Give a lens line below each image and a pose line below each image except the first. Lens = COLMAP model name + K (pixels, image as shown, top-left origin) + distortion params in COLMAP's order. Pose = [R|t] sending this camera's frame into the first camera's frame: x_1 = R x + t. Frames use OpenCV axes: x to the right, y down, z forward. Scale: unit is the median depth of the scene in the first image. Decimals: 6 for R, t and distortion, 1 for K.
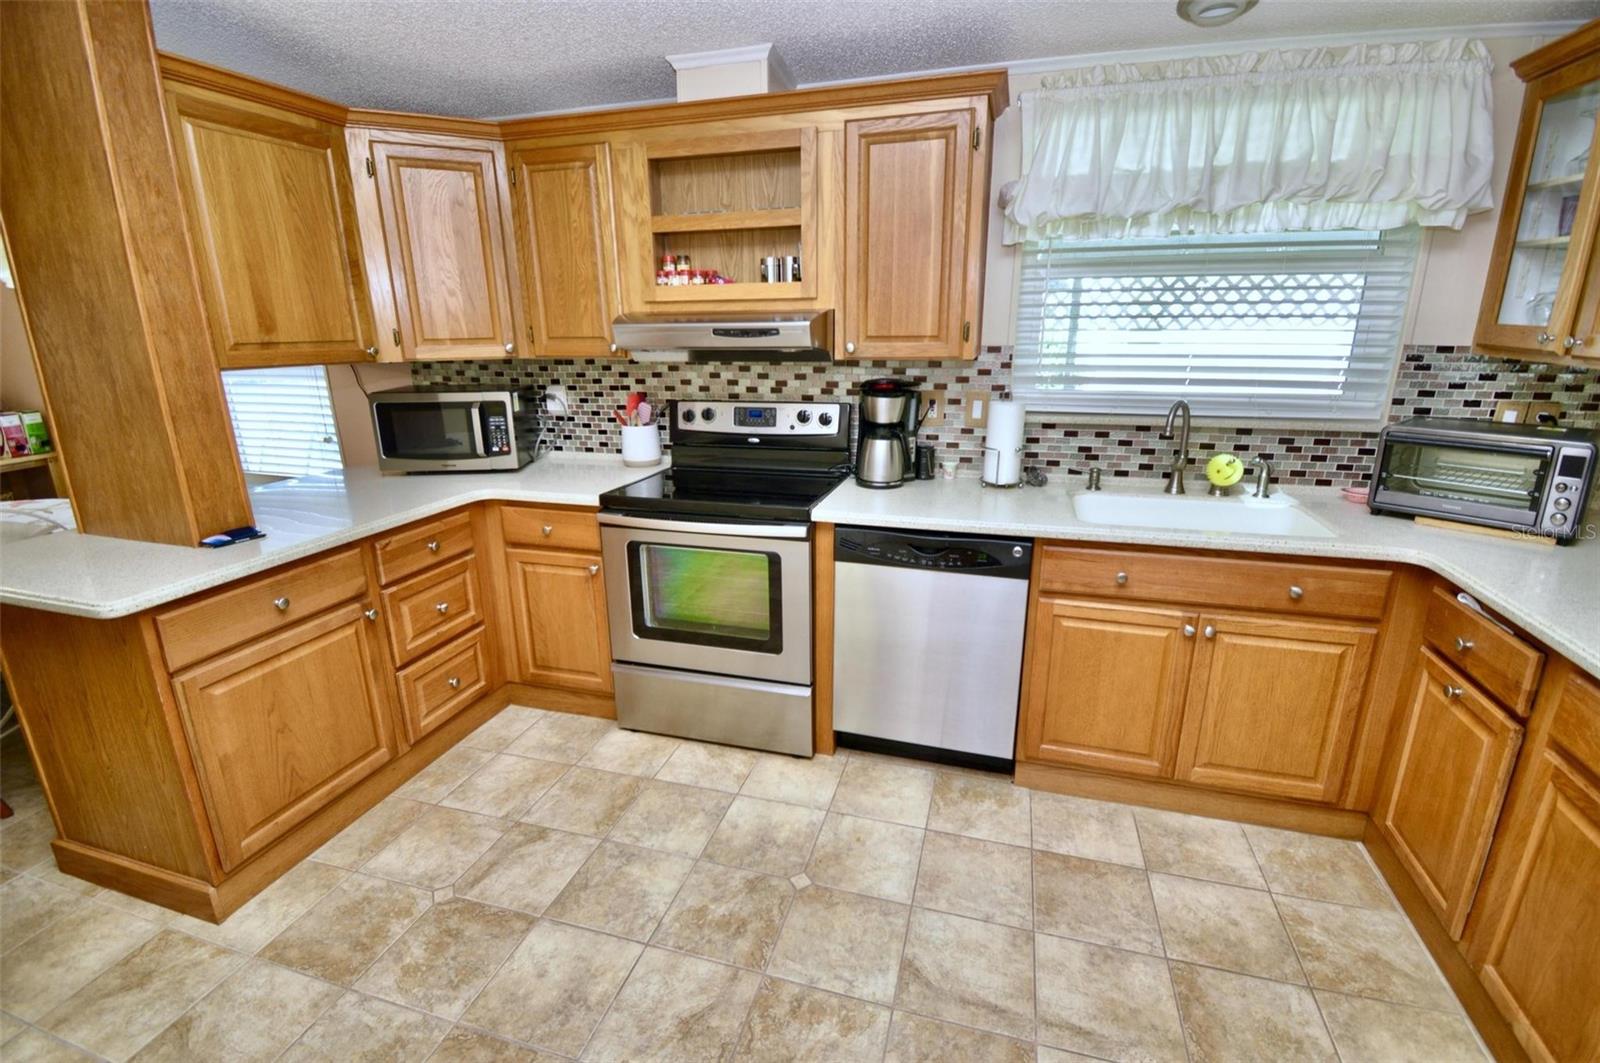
lens RADIAL K [[717.6, 0, 799.8], [0, 717.6, 535.0], [0, 0, 1]] dist [-0.023444, -0.003296]
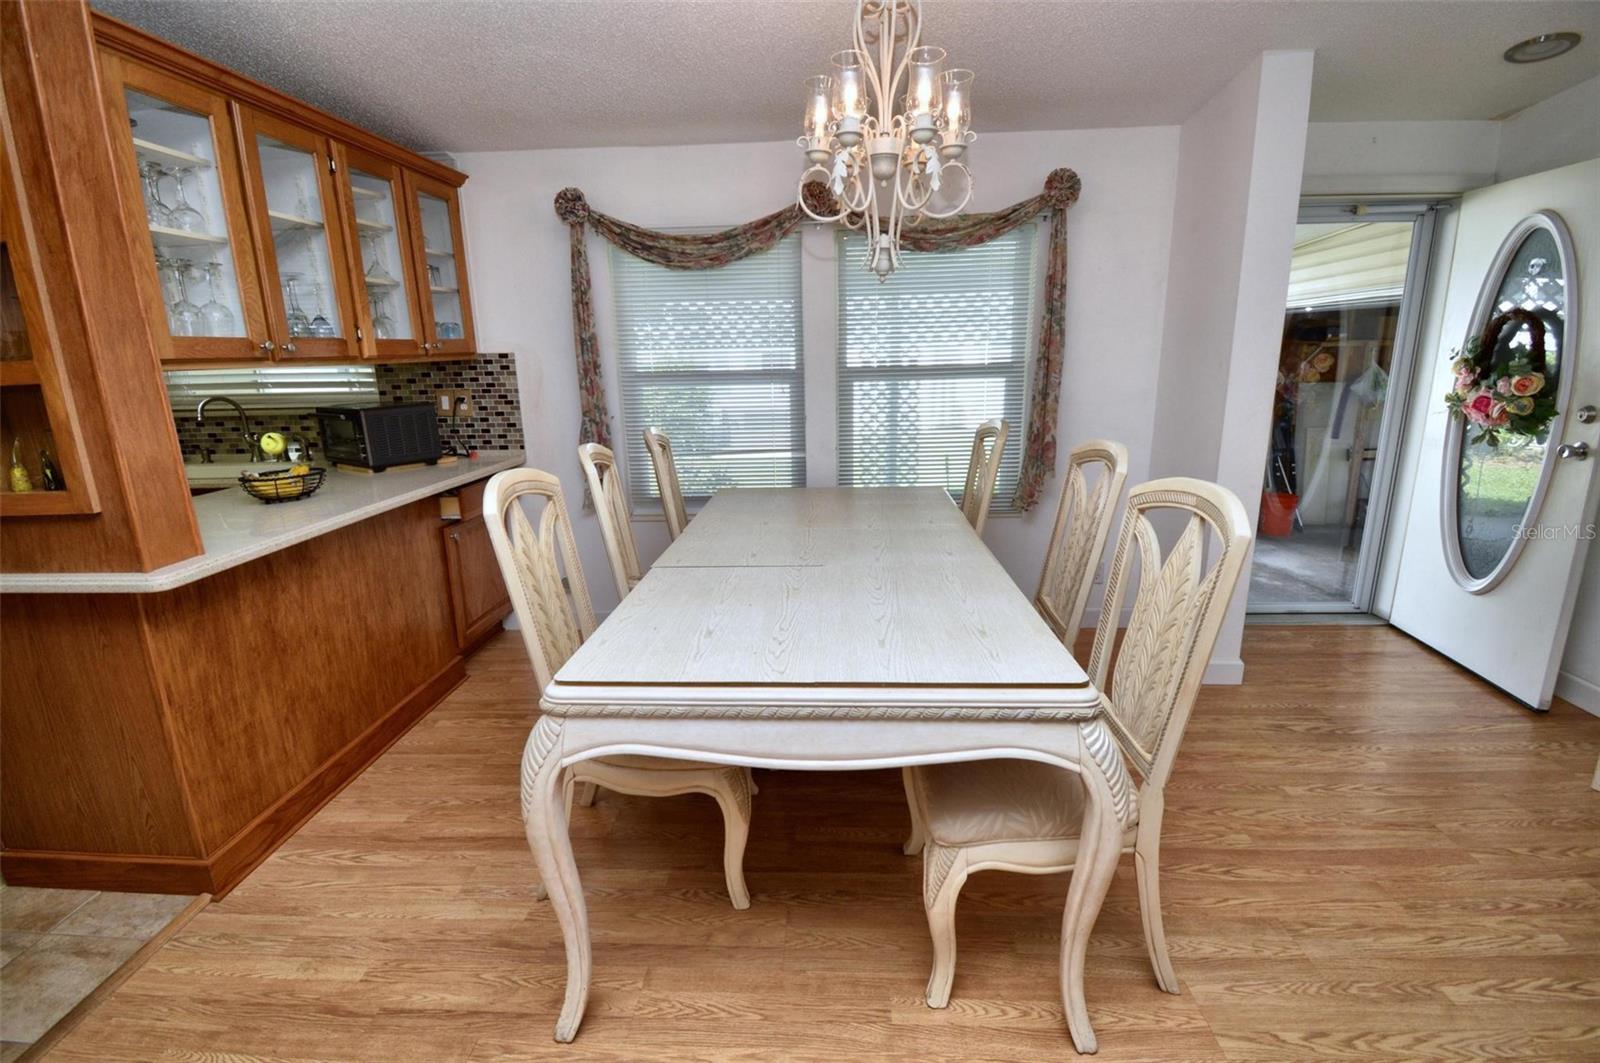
lens RADIAL K [[717.6, 0, 803.7], [0, 717.6, 526.6], [0, 0, 1]] dist [-0.023444, -0.003296]
pose [[0.966911, -0.063969, 0.246965, 1.349700], [0.074769, 0.996601, -0.034591, 0.224603], [-0.243913, 0.051912, 0.968407, -0.715191]]
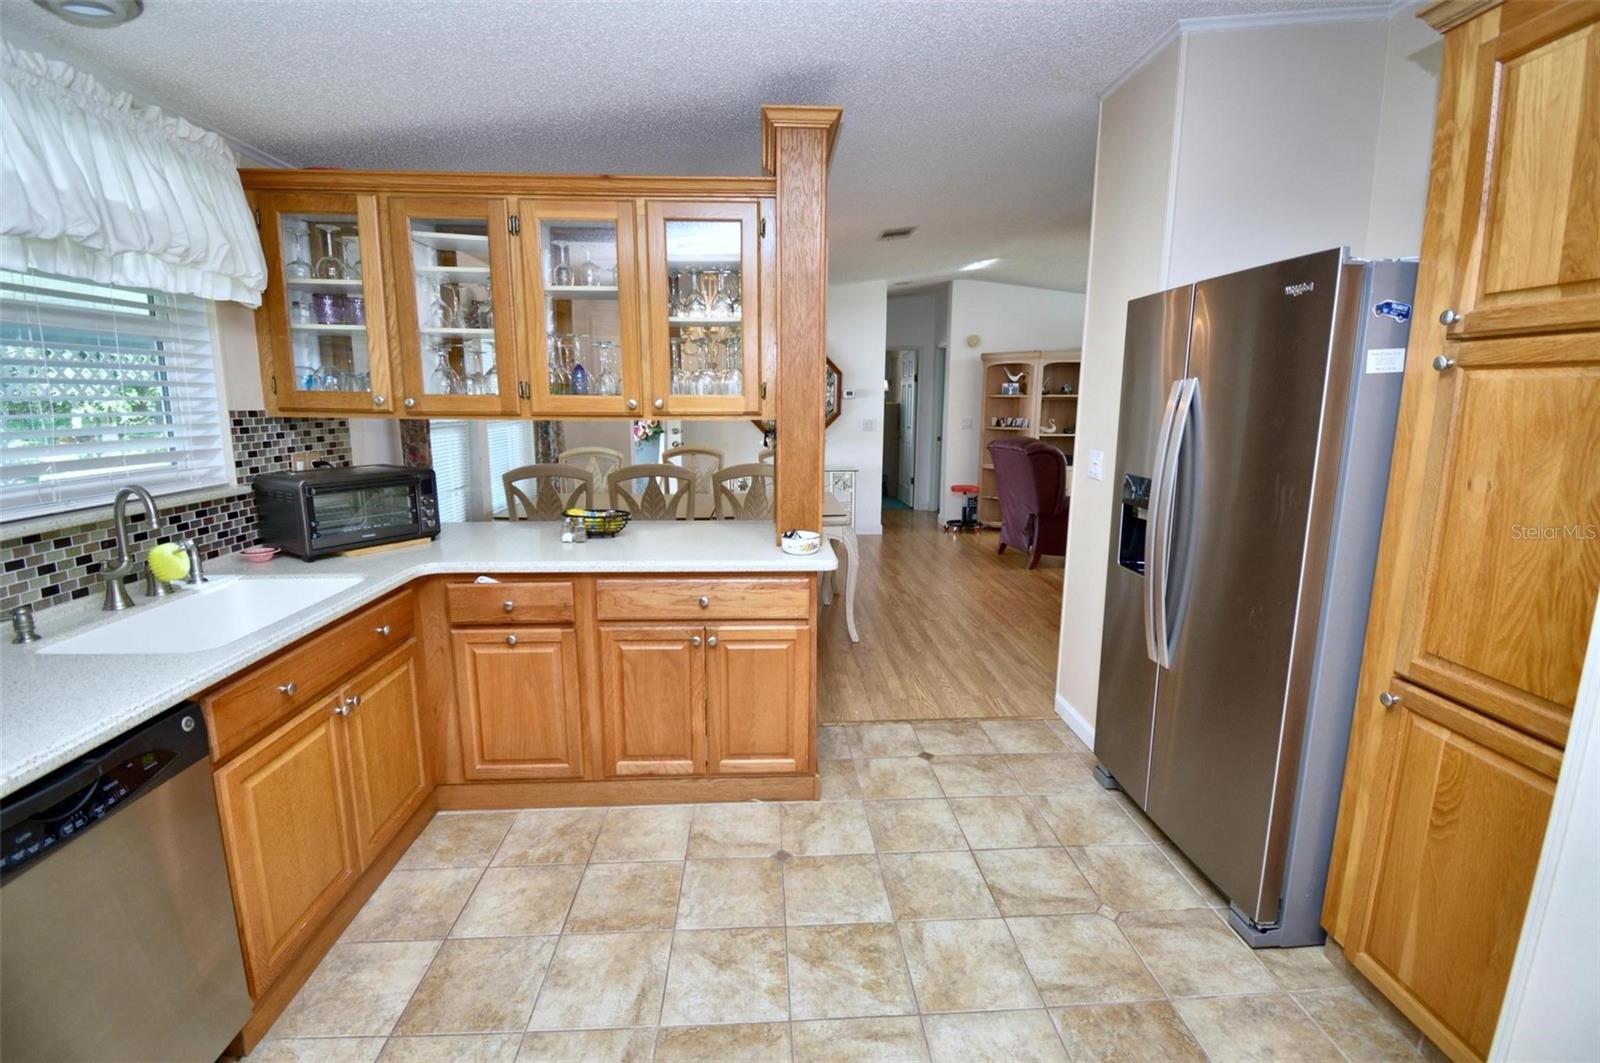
lens RADIAL K [[717.6, 0, 801.1], [0, 717.6, 528.4], [0, 0, 1]] dist [-0.023444, -0.003296]
pose [[-0.352809, -0.155115, 0.922749, -0.435787], [0.261150, 0.930653, 0.256293, -0.152727], [-0.898514, 0.331398, -0.287834, 0.587792]]
